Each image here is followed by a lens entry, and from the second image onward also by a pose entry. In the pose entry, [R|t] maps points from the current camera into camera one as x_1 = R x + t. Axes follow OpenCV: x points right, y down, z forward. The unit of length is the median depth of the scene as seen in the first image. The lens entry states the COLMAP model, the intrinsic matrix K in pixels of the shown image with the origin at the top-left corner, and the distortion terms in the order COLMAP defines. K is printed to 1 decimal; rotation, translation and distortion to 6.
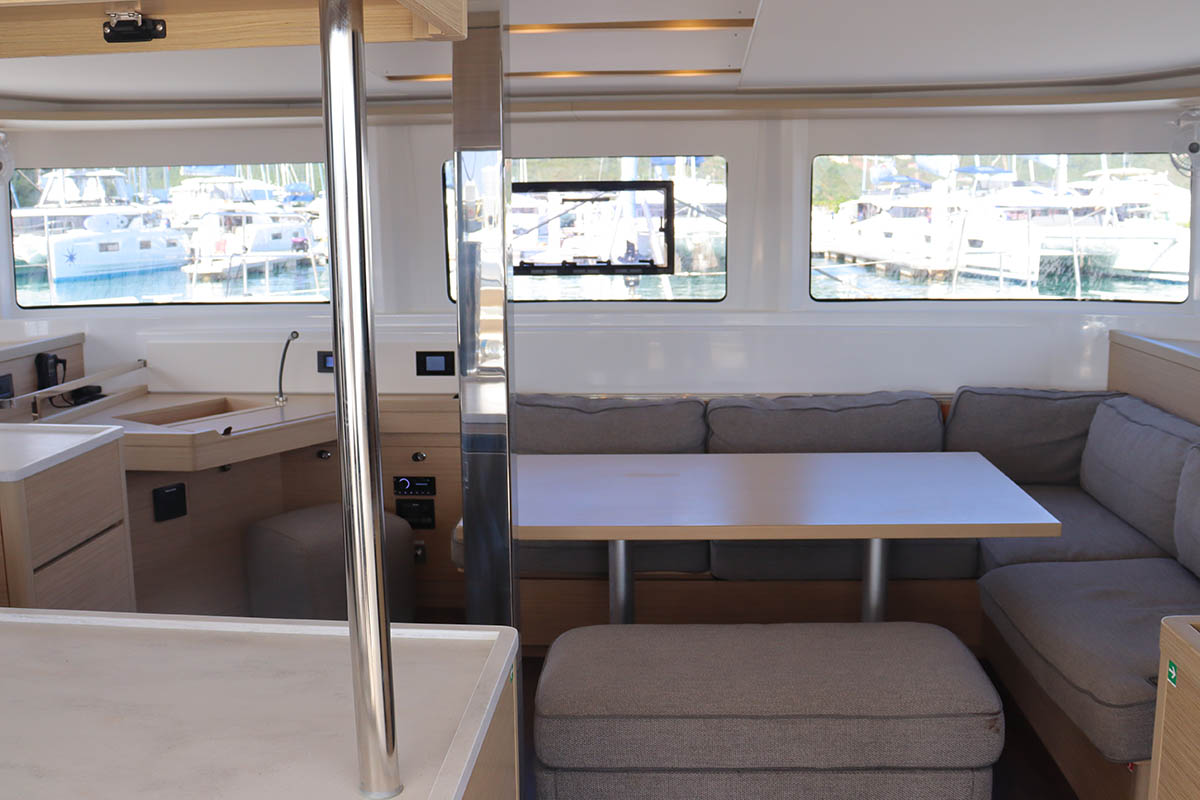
lens RADIAL K [[1211.0, 0, 600.0], [0, 1211.0, 400.0], [0, 0, 1]] dist [-0.165371, 0.166156]
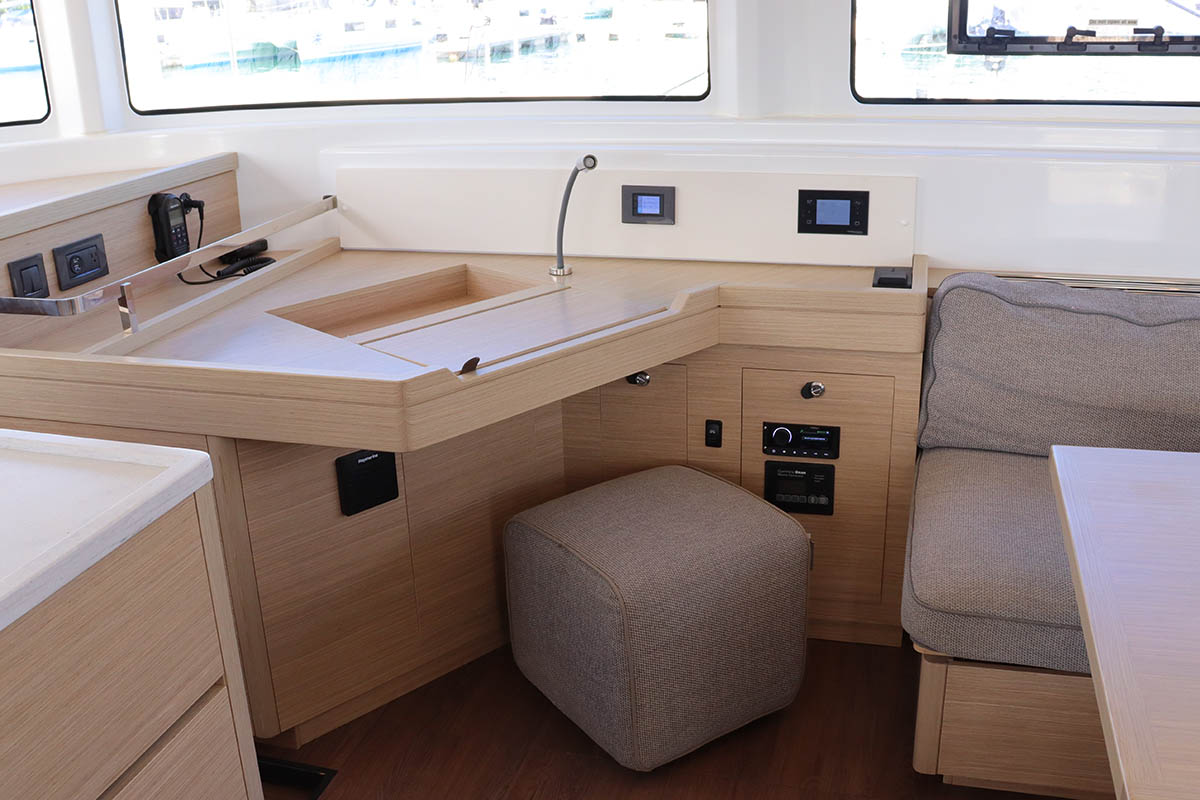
lens RADIAL K [[1211.0, 0, 600.0], [0, 1211.0, 400.0], [0, 0, 1]] dist [-0.165371, 0.166156]
pose [[0.979919, 0.046216, -0.193968, -0.131032], [-0.010881, 0.983714, 0.179414, -0.043491], [0.199101, -0.173700, 0.964462, 0.427382]]
